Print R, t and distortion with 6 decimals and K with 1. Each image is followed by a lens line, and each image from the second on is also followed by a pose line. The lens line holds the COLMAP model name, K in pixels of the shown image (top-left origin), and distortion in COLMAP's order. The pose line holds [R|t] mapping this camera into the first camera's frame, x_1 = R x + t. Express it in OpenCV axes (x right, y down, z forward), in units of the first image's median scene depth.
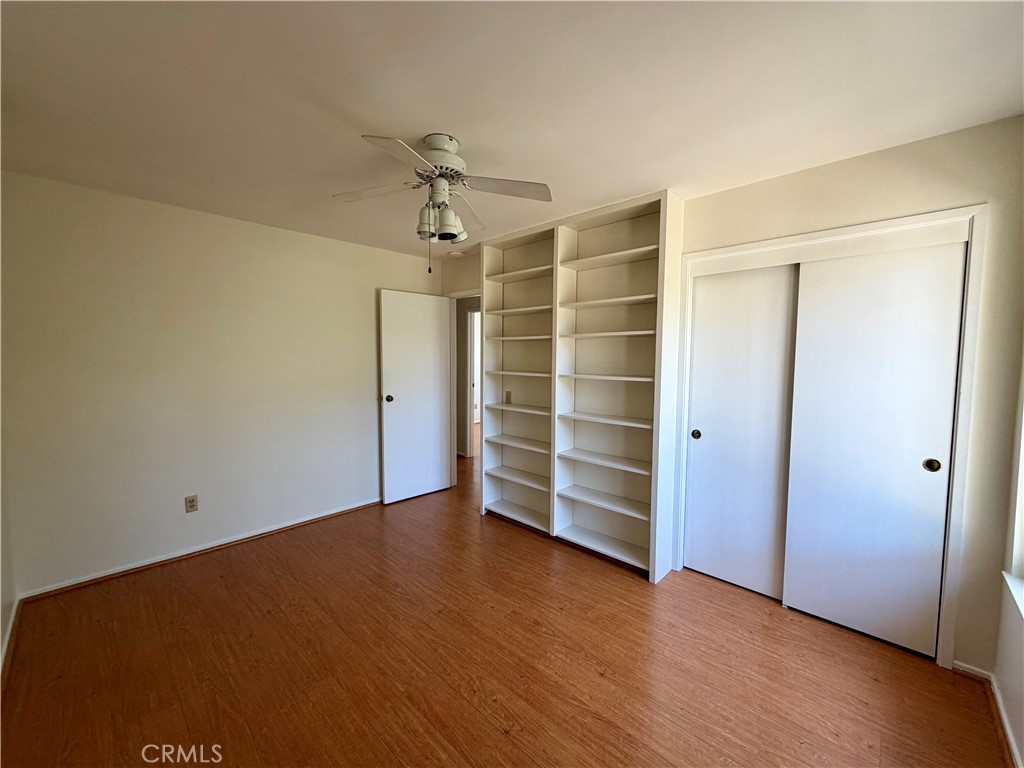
lens RADIAL K [[407.3, 0, 510.0], [0, 407.3, 385.3], [0, 0, 1]] dist [-0.000135, 0.000034]
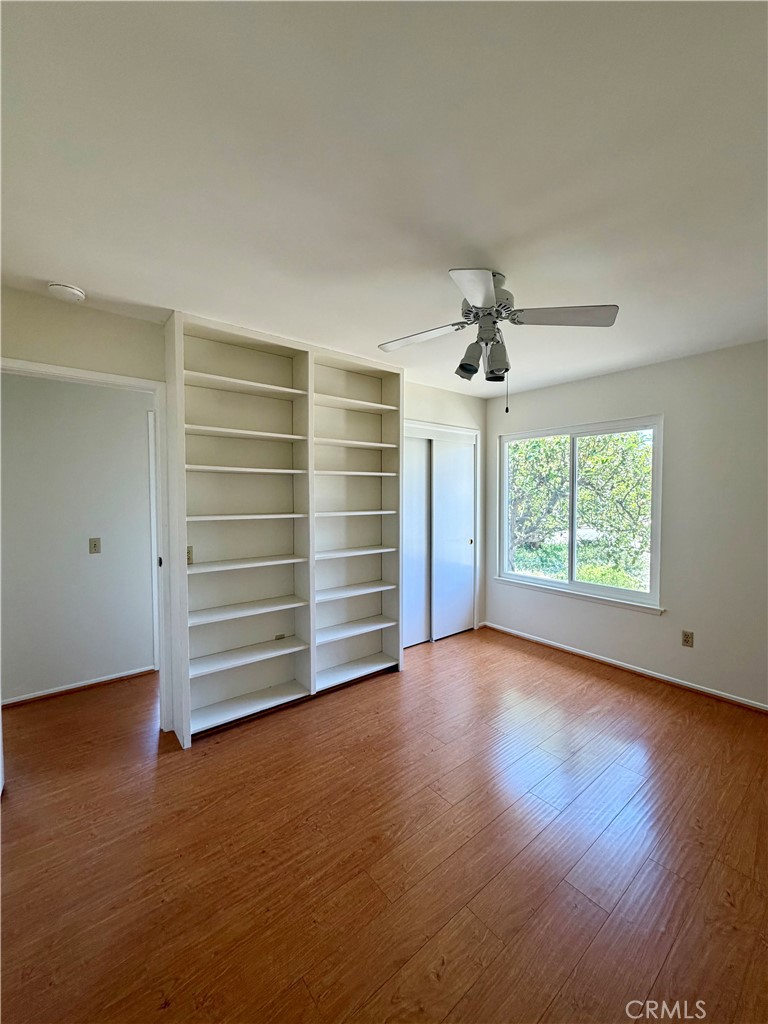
lens RADIAL K [[407.3, 0, 384.0], [0, 407.3, 512.0], [0, 0, 1]] dist [-0.000135, 0.000034]
pose [[0.132358, -0.049106, 0.989985, -0.868014], [0.071726, 0.996628, 0.039846, -0.063239], [-0.988603, 0.065734, 0.135434, 0.821168]]
